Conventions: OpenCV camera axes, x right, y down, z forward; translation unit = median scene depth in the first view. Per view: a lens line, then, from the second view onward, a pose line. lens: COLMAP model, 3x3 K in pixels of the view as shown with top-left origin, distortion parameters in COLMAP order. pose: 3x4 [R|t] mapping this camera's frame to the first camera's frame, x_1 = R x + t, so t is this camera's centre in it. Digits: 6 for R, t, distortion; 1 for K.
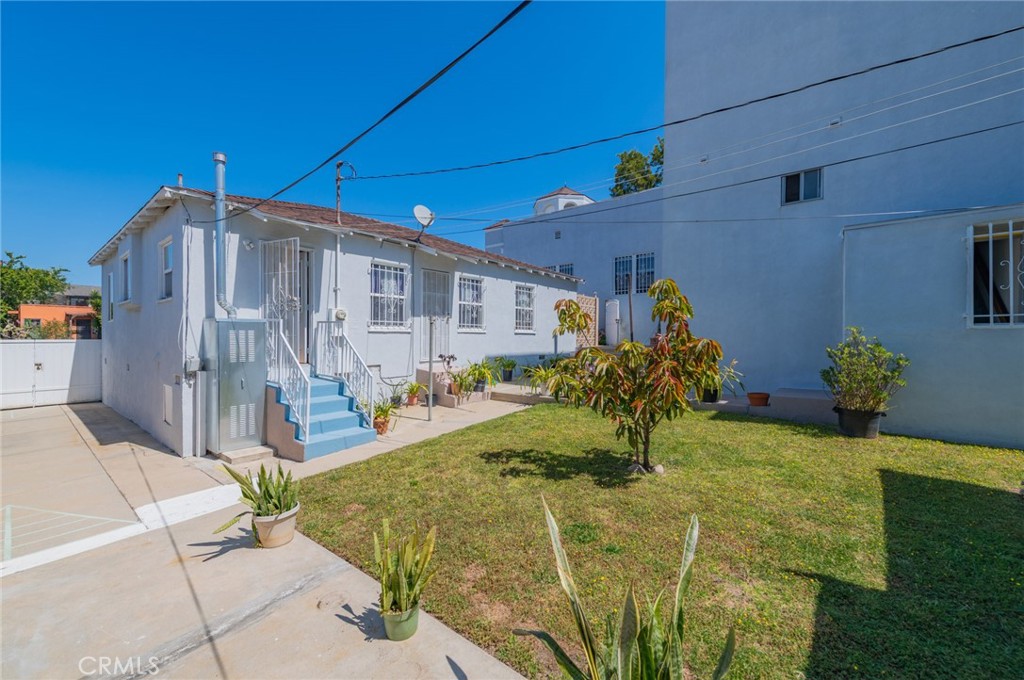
lens RADIAL K [[400.9, 0, 508.2], [0, 400.9, 338.9], [0, 0, 1]] dist [0.004189, -0.000315]
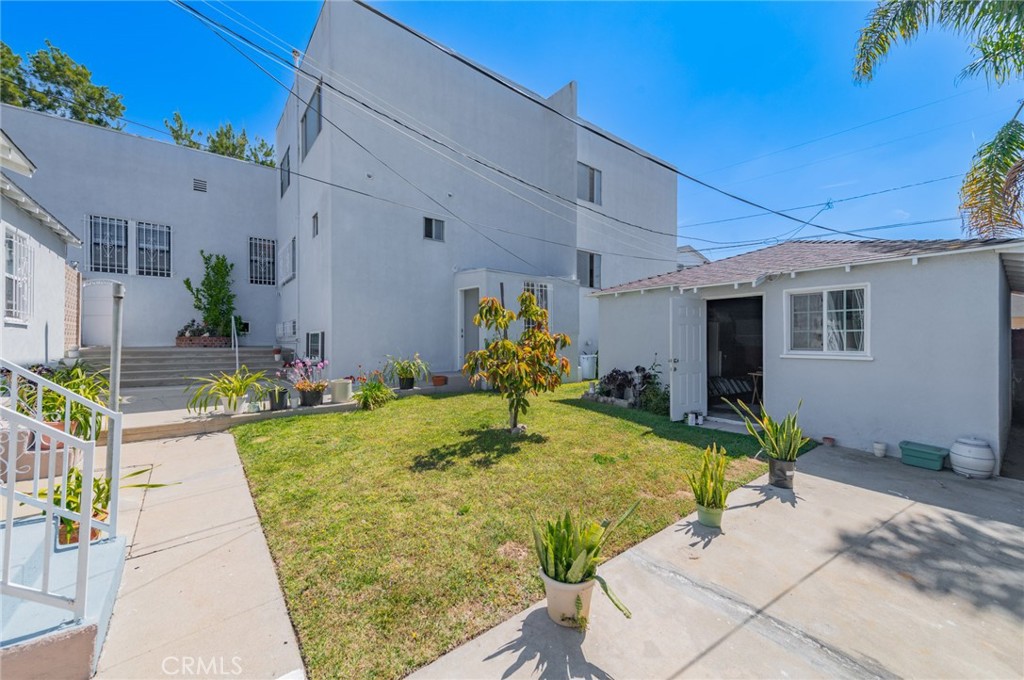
lens RADIAL K [[400.9, 0, 510.0], [0, 400.9, 338.3], [0, 0, 1]] dist [0.004189, -0.000315]
pose [[0.216251, 0.005421, 0.976323, -0.878049], [0.000762, 0.999983, -0.005721, 0.019293], [-0.976337, 0.001981, 0.216243, 0.648788]]
